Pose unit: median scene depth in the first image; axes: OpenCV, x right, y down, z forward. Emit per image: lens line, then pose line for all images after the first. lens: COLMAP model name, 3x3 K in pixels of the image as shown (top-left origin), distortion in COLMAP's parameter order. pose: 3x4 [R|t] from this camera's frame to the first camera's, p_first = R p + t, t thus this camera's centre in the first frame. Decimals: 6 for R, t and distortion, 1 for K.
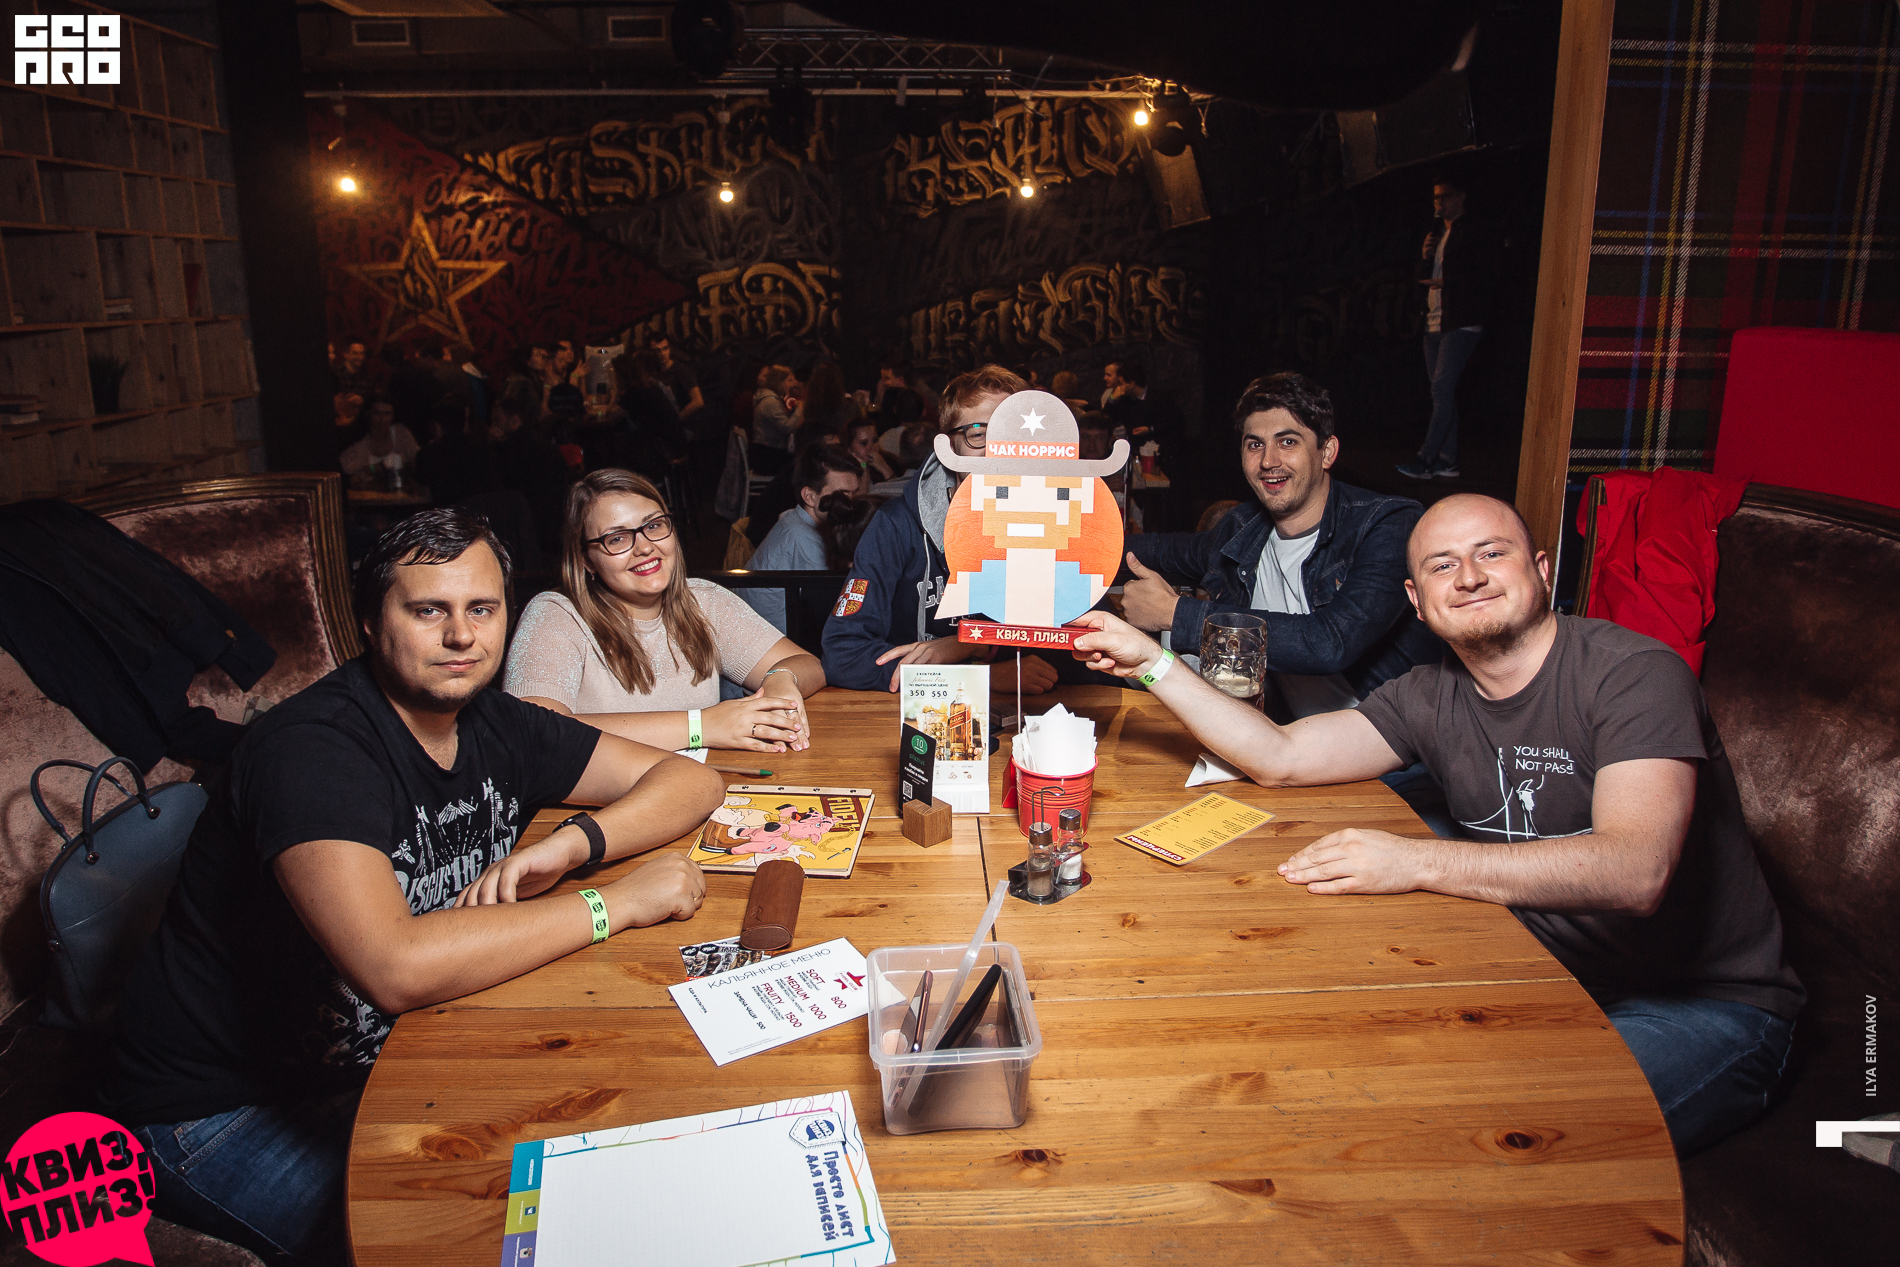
lens RADIAL K [[1293.1, 0, 950.0], [0, 1293.1, 633.5], [0, 0, 1]] dist [-0.027632, 0.000535]
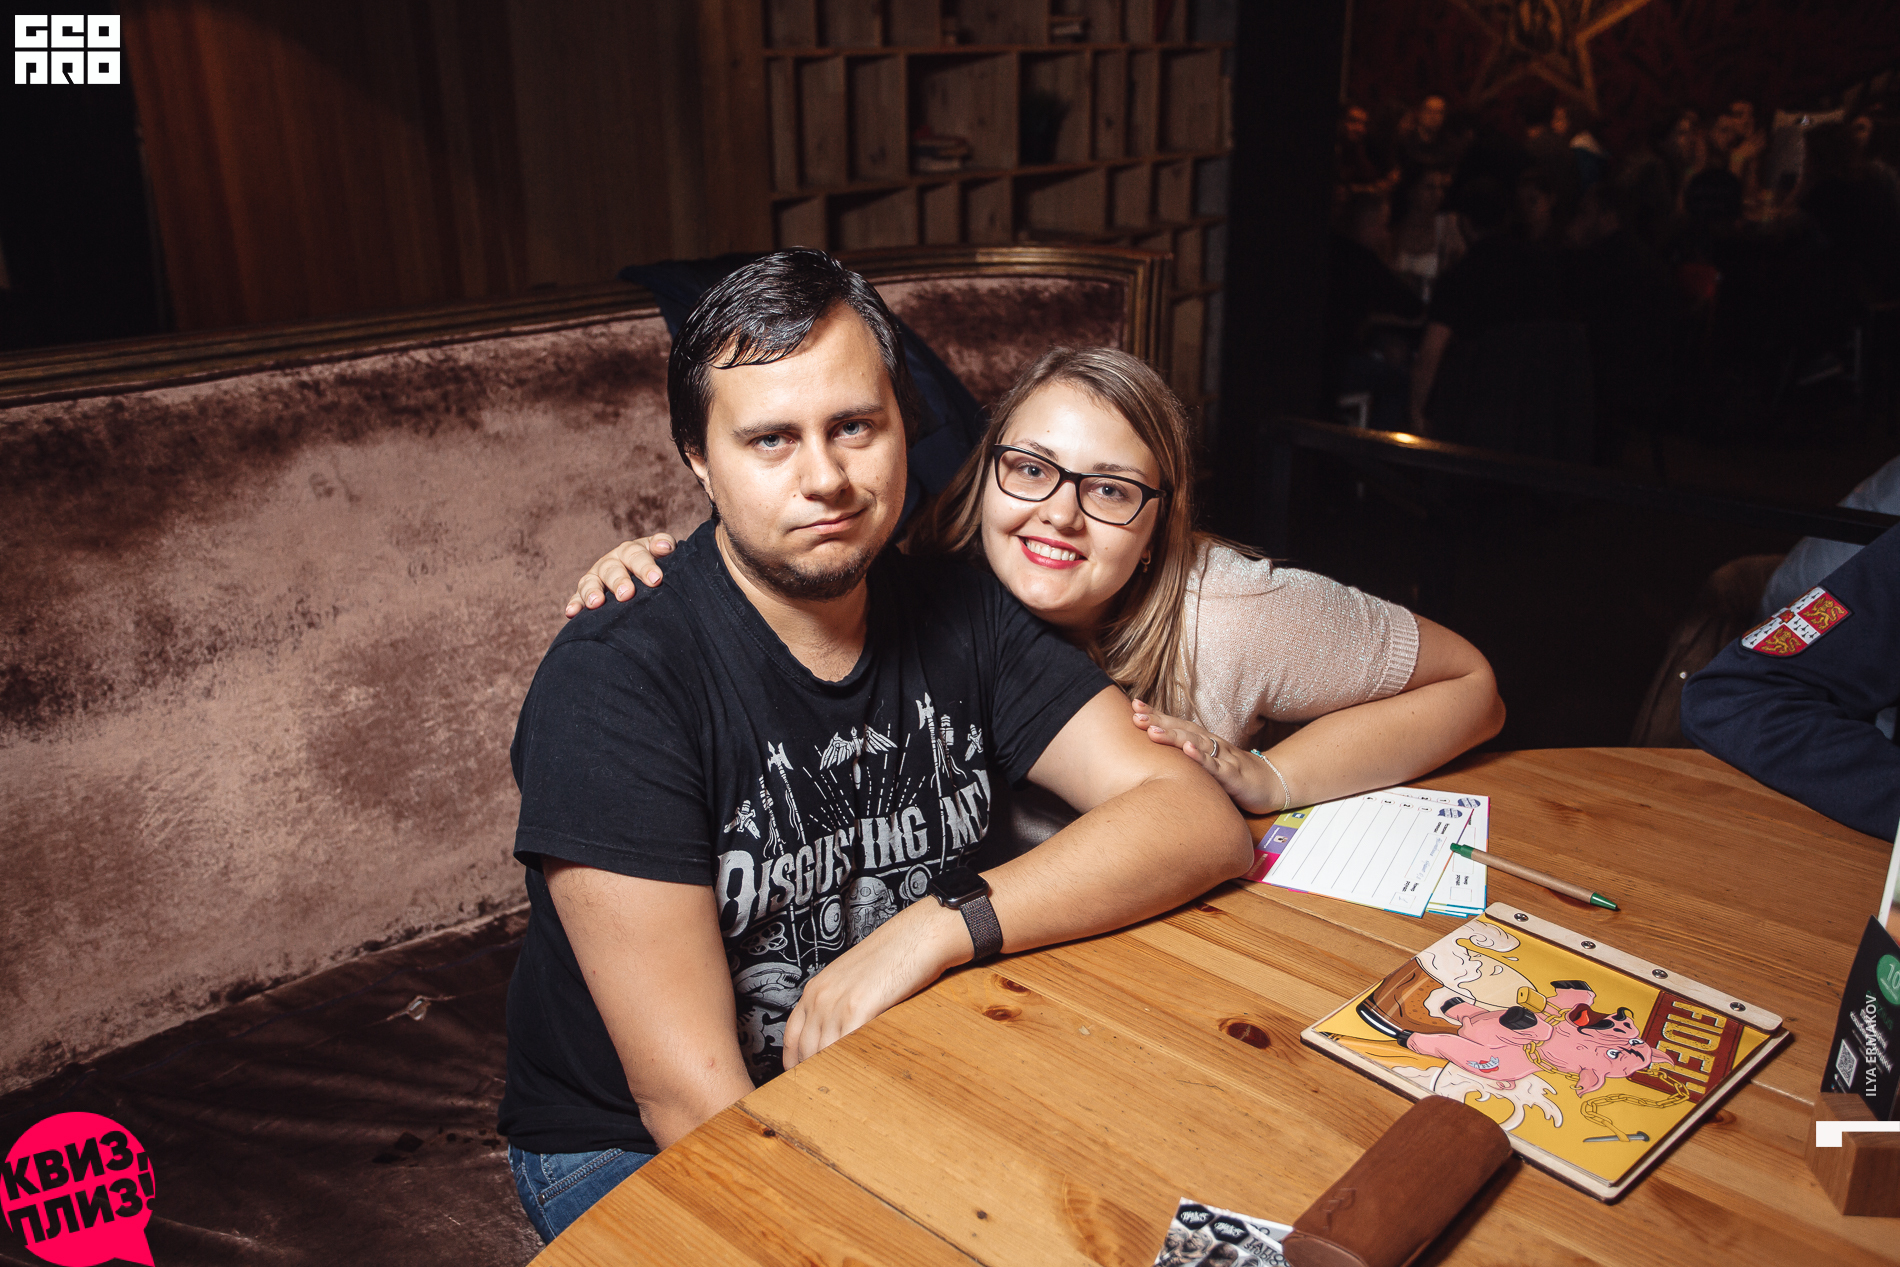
lens RADIAL K [[1623.3, 0, 950.0], [0, 1623.3, 633.5], [0, 0, 1]] dist [0.010597, 0.019672]
pose [[0.706002, 0.230813, -0.669542, 0.068771], [-0.180349, 0.972827, 0.145195, -0.033411], [0.684861, 0.018244, 0.728445, 0.303747]]
